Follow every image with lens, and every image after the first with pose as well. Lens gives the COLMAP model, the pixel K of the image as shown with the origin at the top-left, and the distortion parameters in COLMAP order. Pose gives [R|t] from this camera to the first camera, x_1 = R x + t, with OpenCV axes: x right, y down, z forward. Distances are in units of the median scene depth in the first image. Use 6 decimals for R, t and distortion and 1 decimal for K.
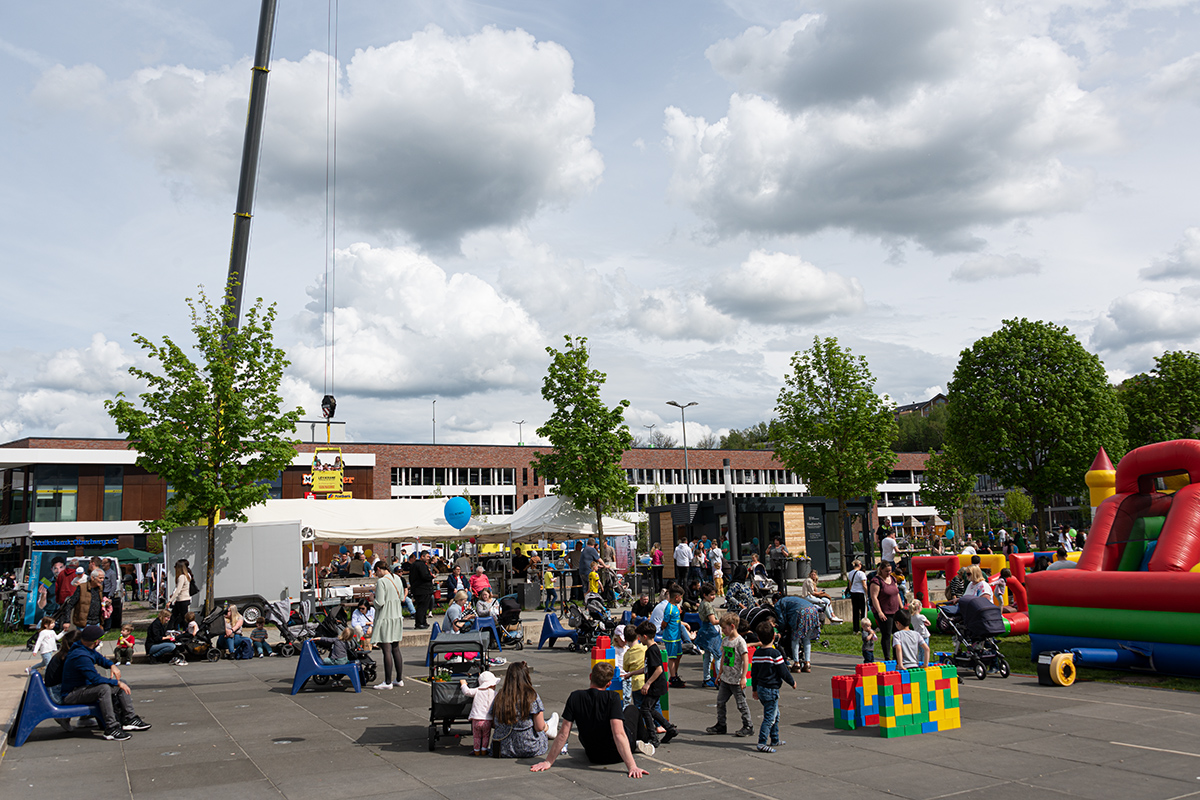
lens RADIAL K [[999.0, 0, 599.2], [0, 999.0, 403.3], [0, 0, 1]] dist [-0.004590, -0.002946]
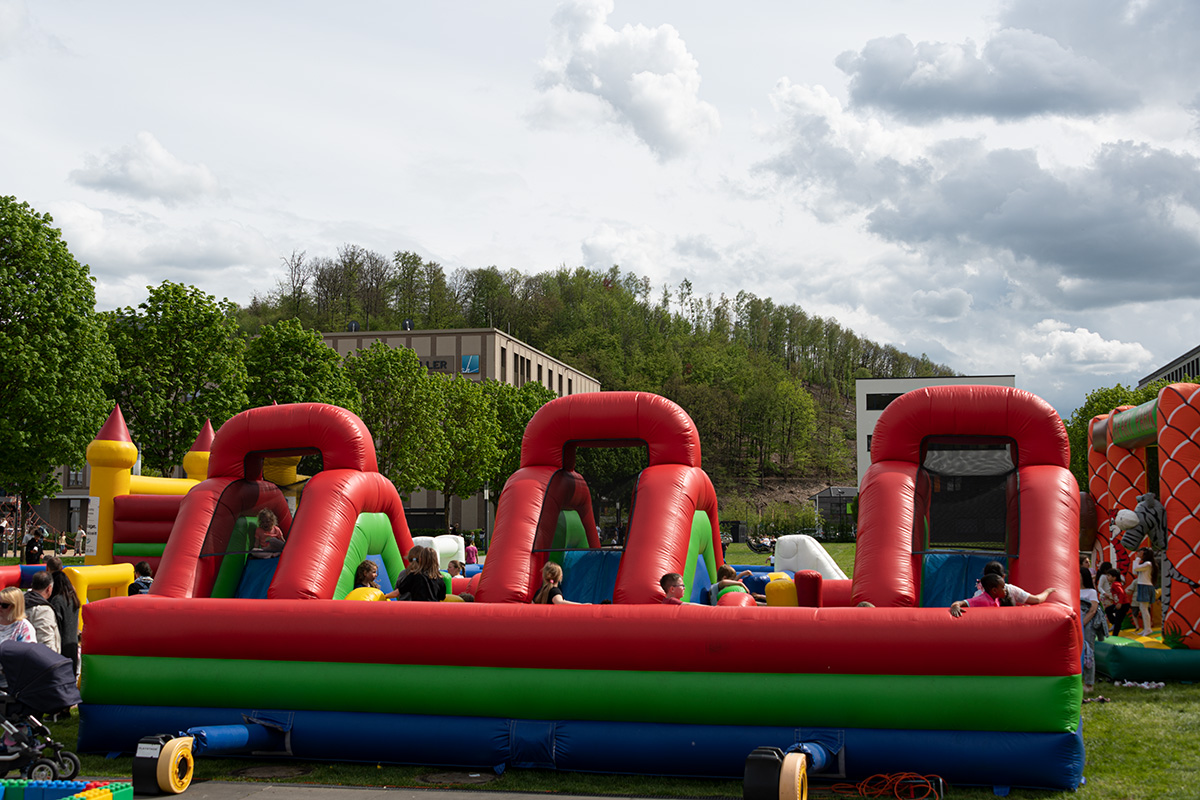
lens RADIAL K [[1471.0, 0, 599.2], [0, 1471.0, 392.7], [0, 0, 1]] dist [-0.017885, 0.000000]
pose [[0.608325, 0.115957, 0.785172, -0.052021], [-0.140043, 0.989430, -0.037622, 0.028037], [-0.781236, -0.087072, 0.618134, 0.172145]]
